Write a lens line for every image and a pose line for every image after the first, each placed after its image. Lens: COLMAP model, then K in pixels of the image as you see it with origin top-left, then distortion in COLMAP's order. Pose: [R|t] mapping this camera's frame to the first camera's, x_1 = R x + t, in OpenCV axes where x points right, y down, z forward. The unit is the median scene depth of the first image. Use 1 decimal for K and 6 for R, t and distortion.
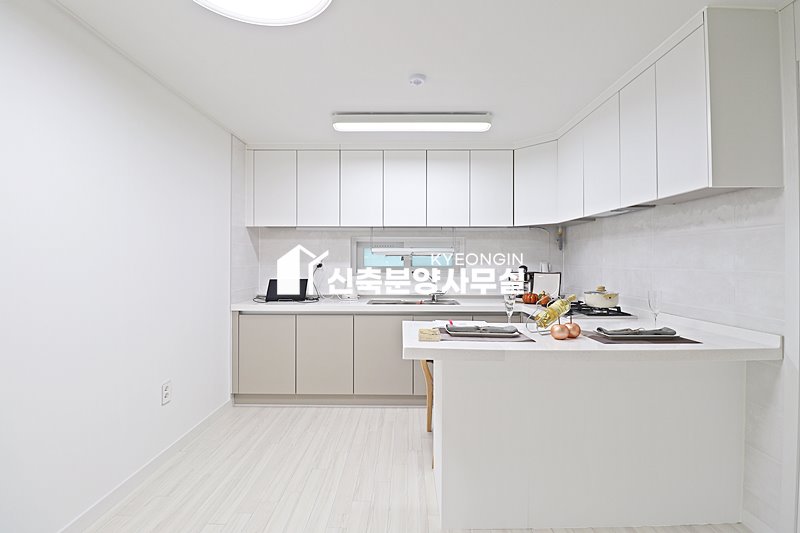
lens RADIAL K [[371.7, 0, 400.8], [0, 371.7, 262.0], [0, 0, 1]] dist [-0.013671, -0.005728]
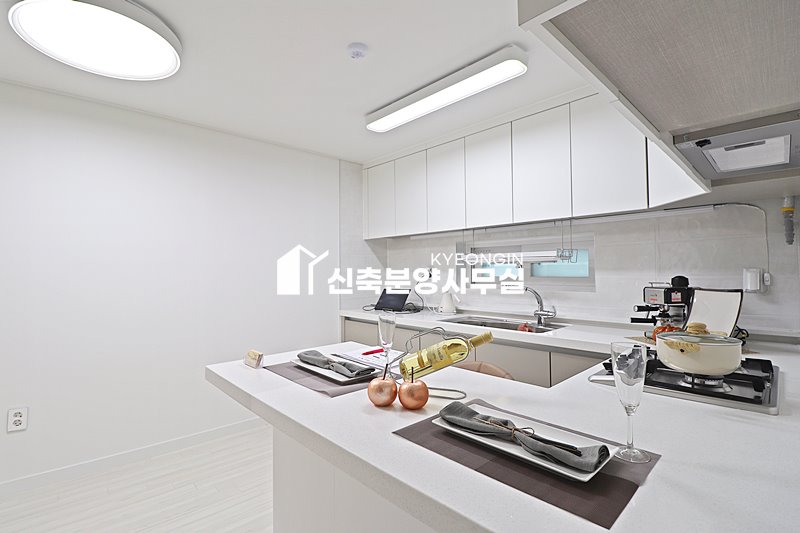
lens RADIAL K [[371.7, 0, 399.8], [0, 371.7, 269.8], [0, 0, 1]] dist [-0.013671, -0.005728]
pose [[0.696738, -0.009642, -0.717261, 0.431680], [0.011313, 0.999933, -0.002452, -0.003430], [0.717237, -0.006406, 0.696800, 0.310853]]
